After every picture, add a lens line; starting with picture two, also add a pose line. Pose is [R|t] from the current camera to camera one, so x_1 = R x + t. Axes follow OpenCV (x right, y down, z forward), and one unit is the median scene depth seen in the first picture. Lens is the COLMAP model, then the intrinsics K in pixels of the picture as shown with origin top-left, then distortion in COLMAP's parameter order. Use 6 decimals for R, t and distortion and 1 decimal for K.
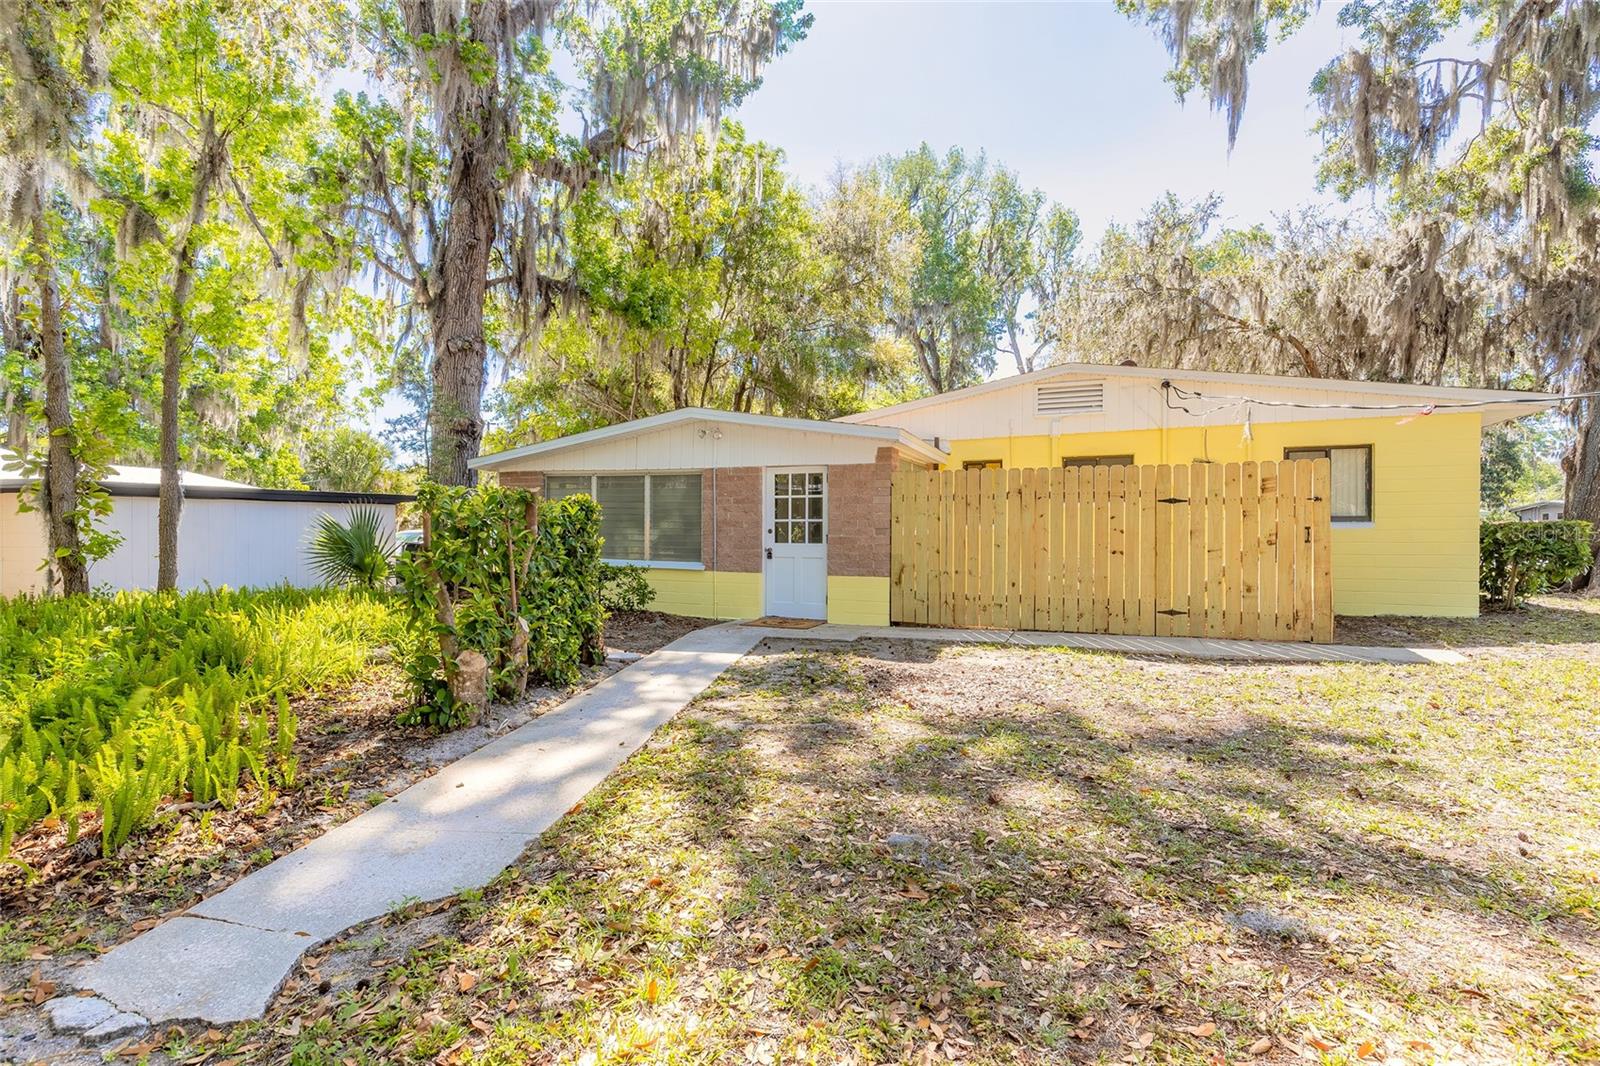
lens RADIAL K [[724.6, 0, 796.0], [0, 724.6, 538.0], [0, 0, 1]] dist [0.010075, -0.003261]
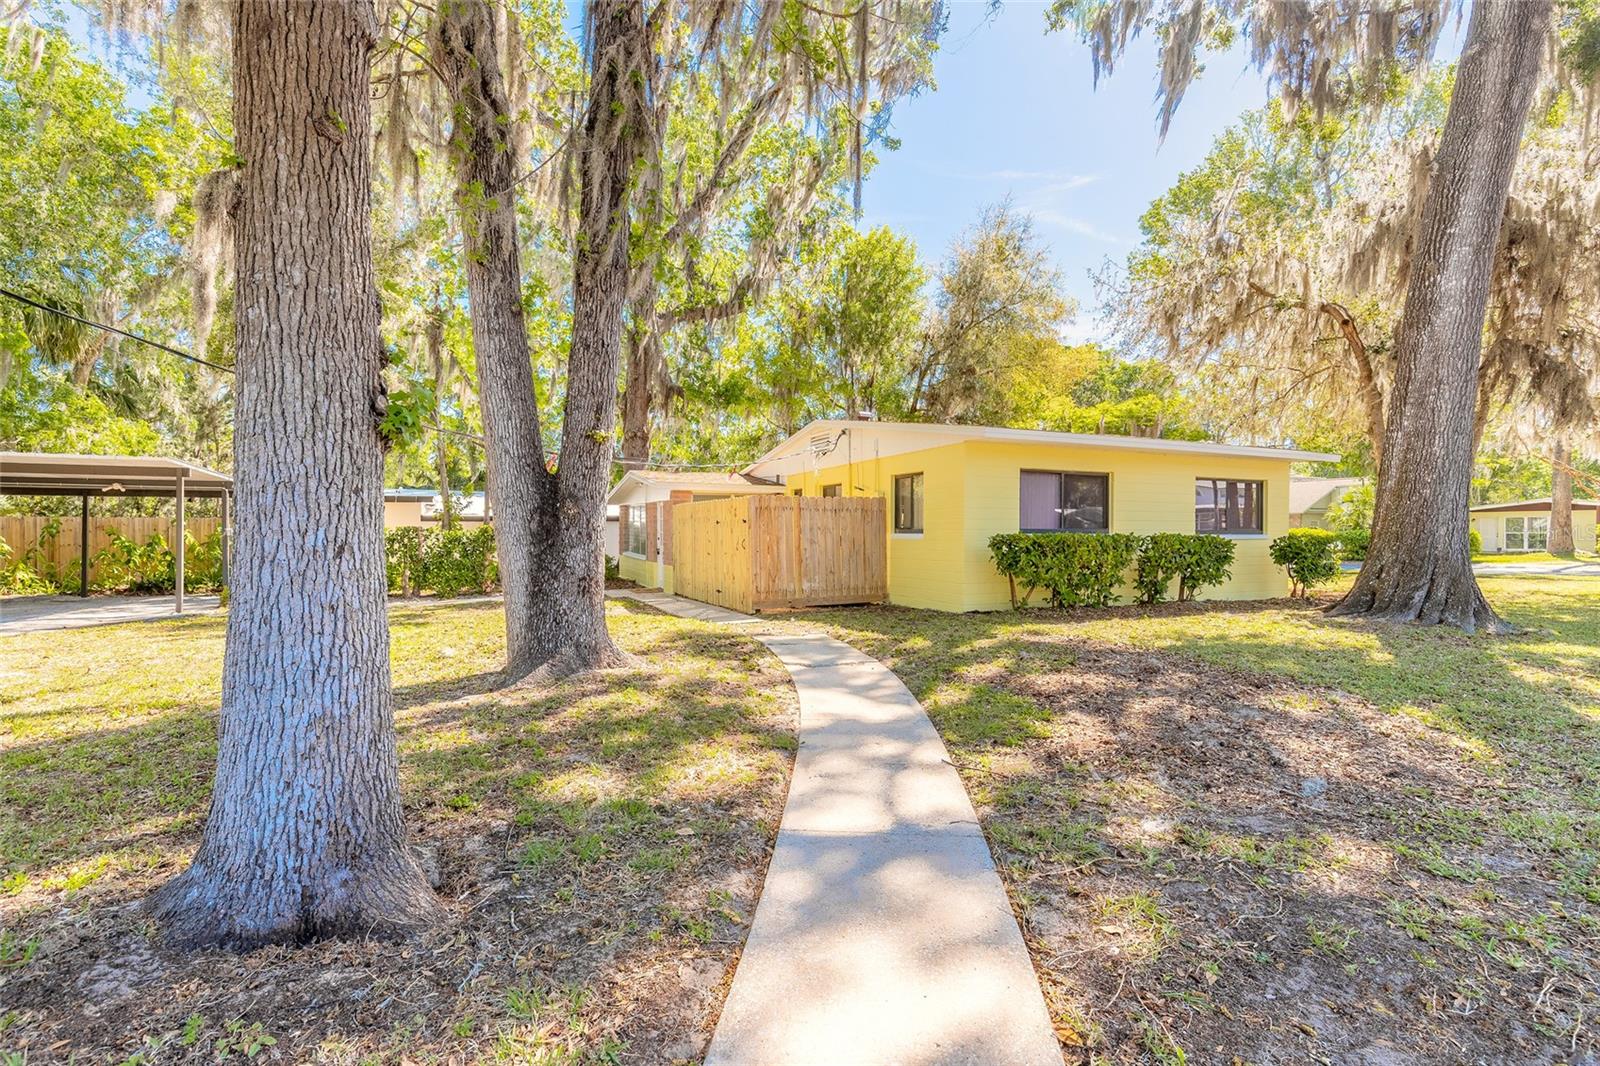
lens RADIAL K [[724.6, 0, 801.0], [0, 724.6, 538.8], [0, 0, 1]] dist [0.010075, -0.003261]
pose [[0.725493, 0.003895, -0.688218, 1.309577], [-0.001152, 0.999989, 0.004446, -0.015649], [0.688229, -0.002433, 0.725490, -0.030372]]
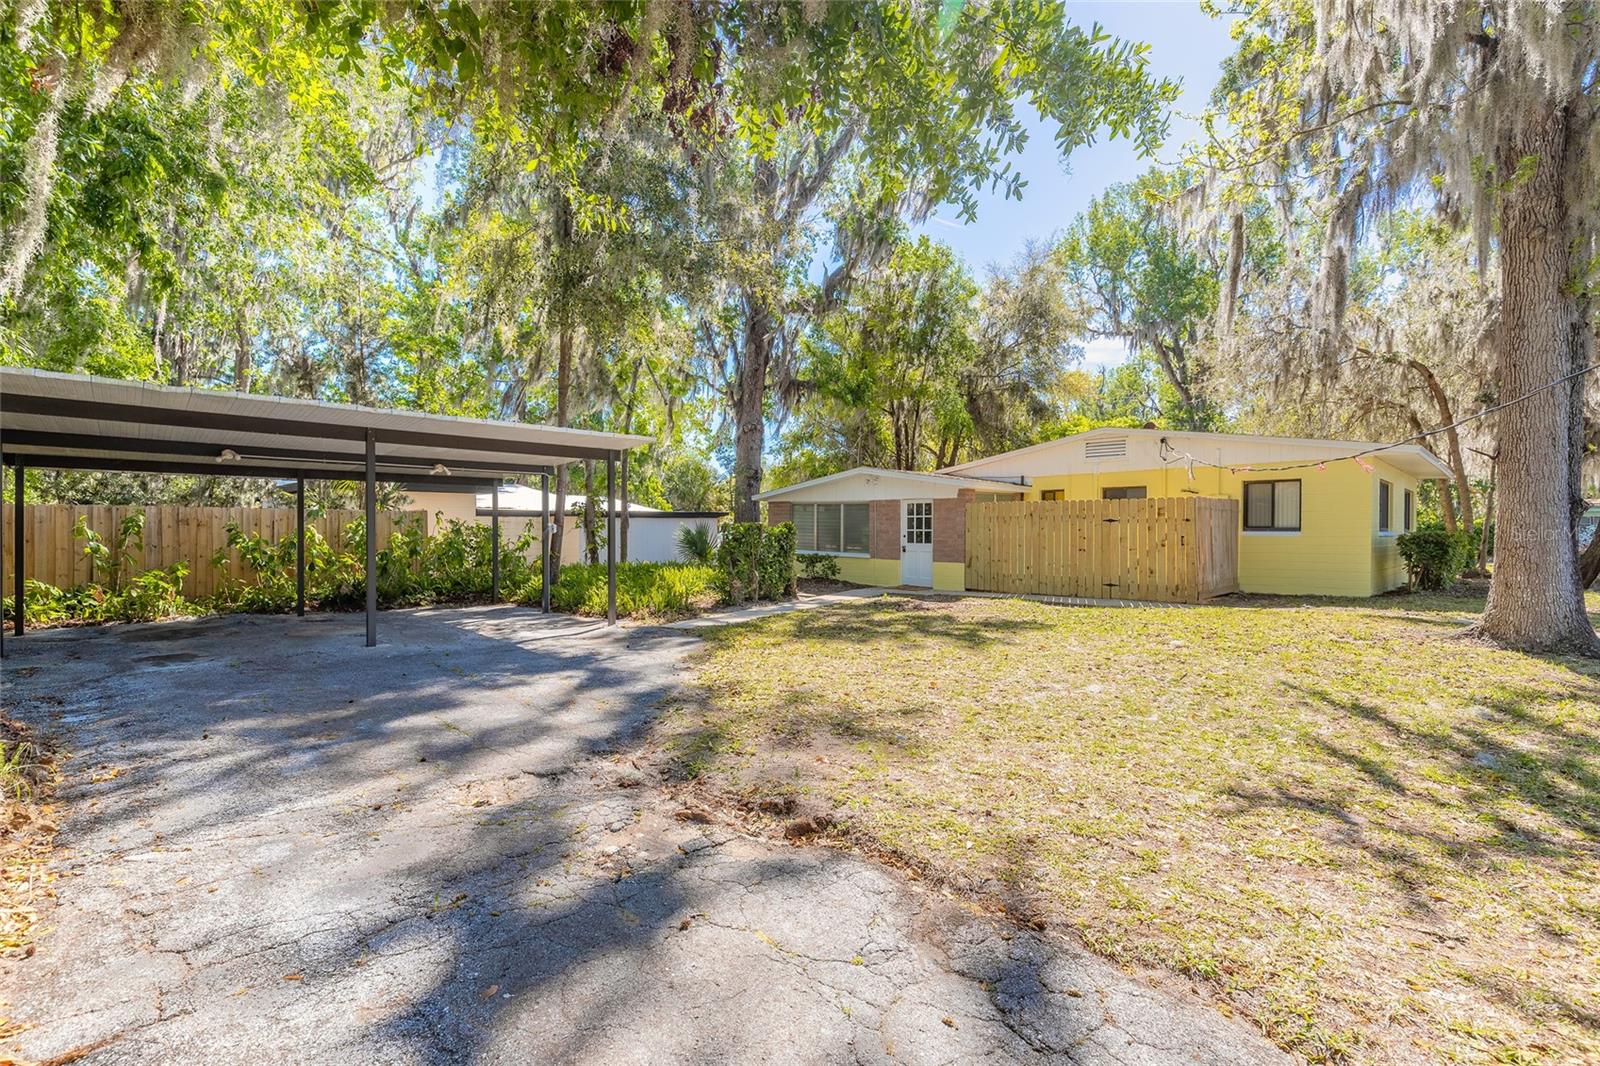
lens RADIAL K [[724.6, 0, 798.6], [0, 724.6, 543.2], [0, 0, 1]] dist [0.010075, -0.003261]
pose [[0.922795, 0.006652, -0.385235, 0.371967], [-0.001720, 0.999912, 0.013147, -0.013936], [0.385288, -0.011469, 0.922725, -0.657561]]
